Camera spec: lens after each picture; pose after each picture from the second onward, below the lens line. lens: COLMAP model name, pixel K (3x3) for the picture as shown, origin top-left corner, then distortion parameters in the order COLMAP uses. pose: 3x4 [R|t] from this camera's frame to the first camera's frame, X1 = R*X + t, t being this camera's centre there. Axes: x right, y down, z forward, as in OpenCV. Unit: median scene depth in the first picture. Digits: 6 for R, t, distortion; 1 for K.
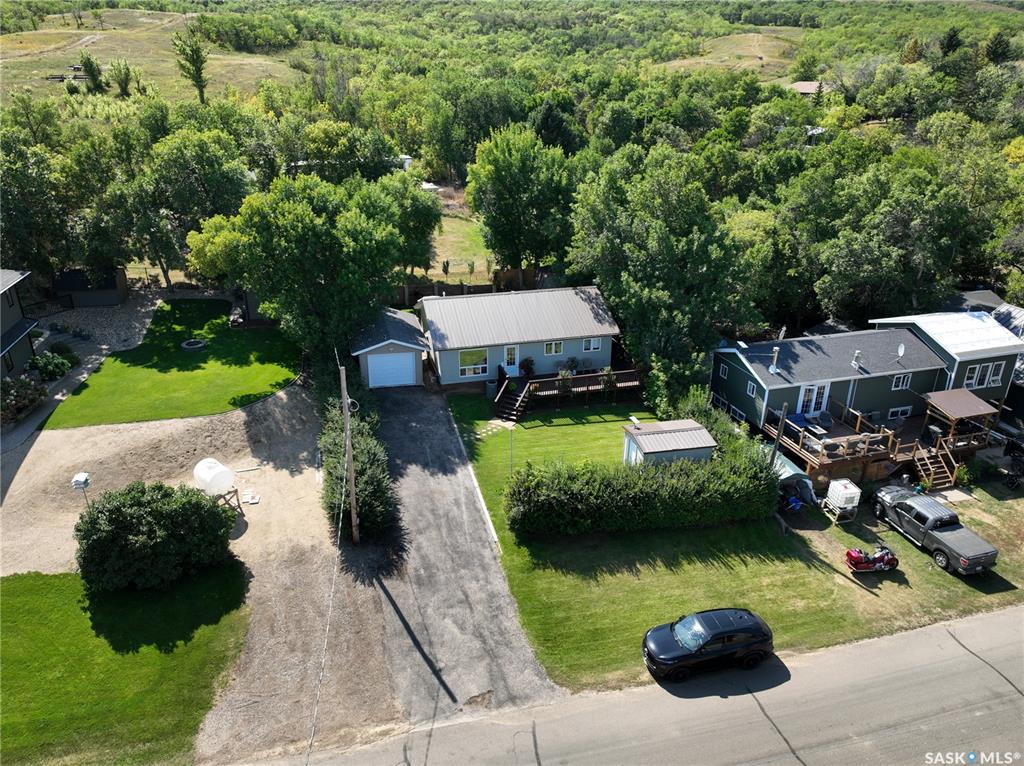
lens RADIAL K [[734.8, 0, 521.0], [0, 734.8, 383.4], [0, 0, 1]] dist [0.006506, 0.006274]
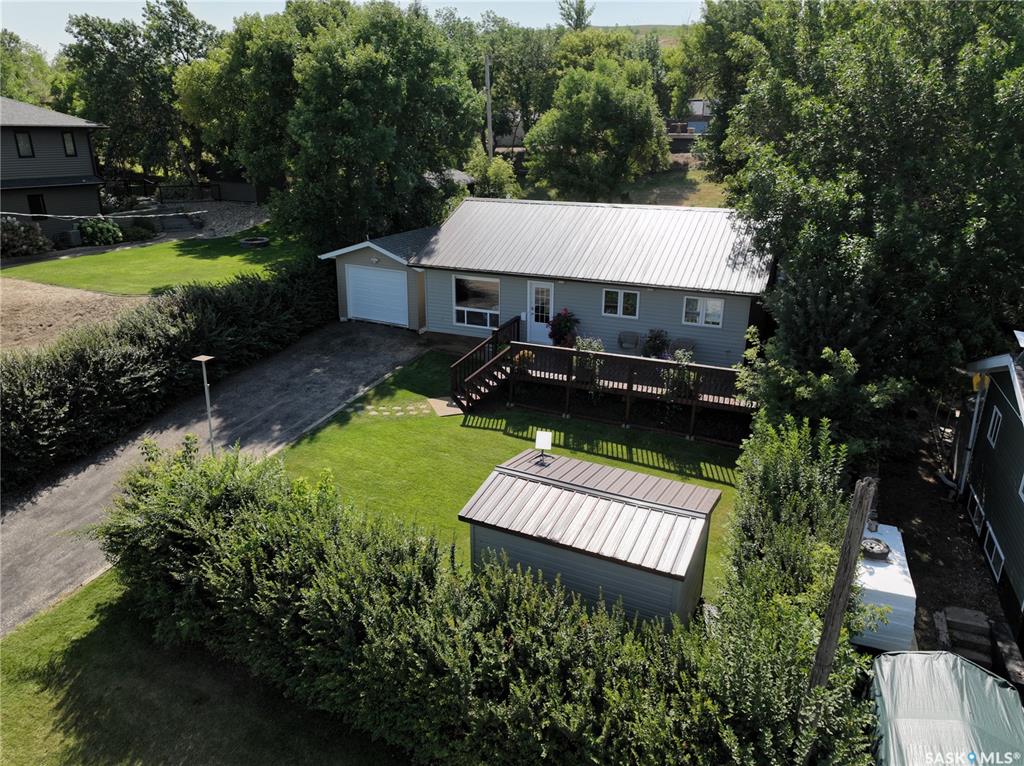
lens RADIAL K [[734.8, 0, 505.4], [0, 734.8, 385.3], [0, 0, 1]] dist [0.006506, 0.006274]
pose [[0.767795, 0.210464, -0.605141, 0.326365], [-0.248796, 0.968326, 0.021109, 0.016535], [0.590417, 0.134349, 0.795838, 0.607571]]
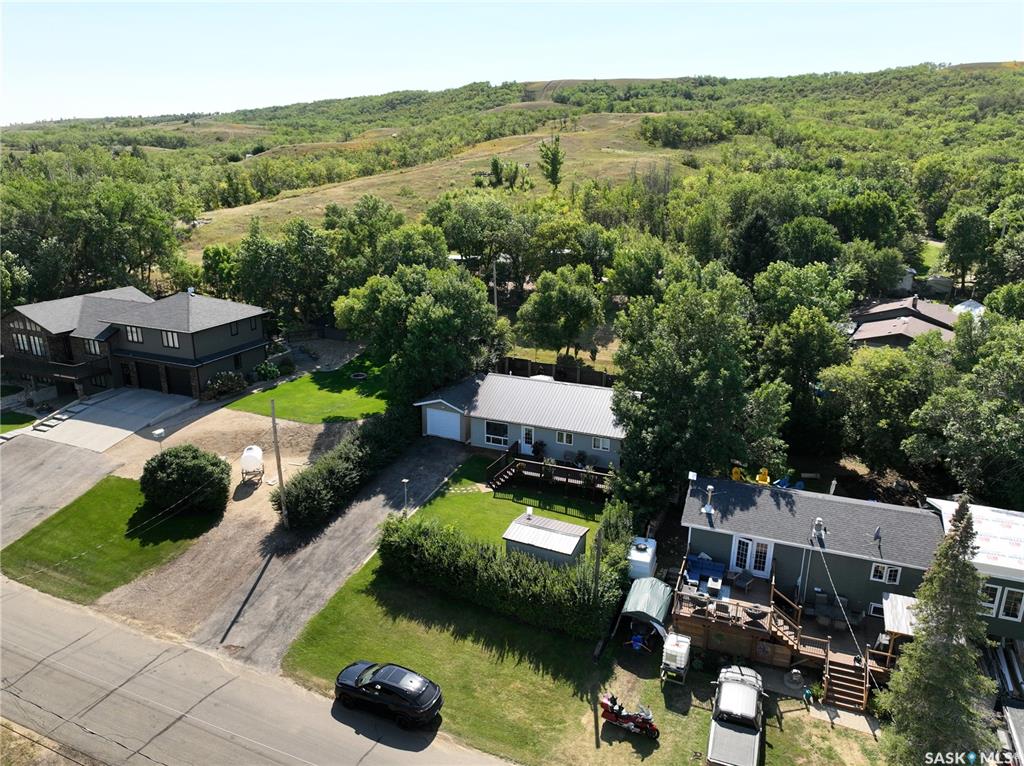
lens RADIAL K [[734.8, 0, 505.9], [0, 734.8, 387.9], [0, 0, 1]] dist [0.006506, 0.006274]
pose [[0.780252, 0.188809, -0.596287, 0.662389], [-0.243439, 0.969849, -0.011449, -0.093727], [0.576147, 0.154092, 0.802690, 0.071624]]
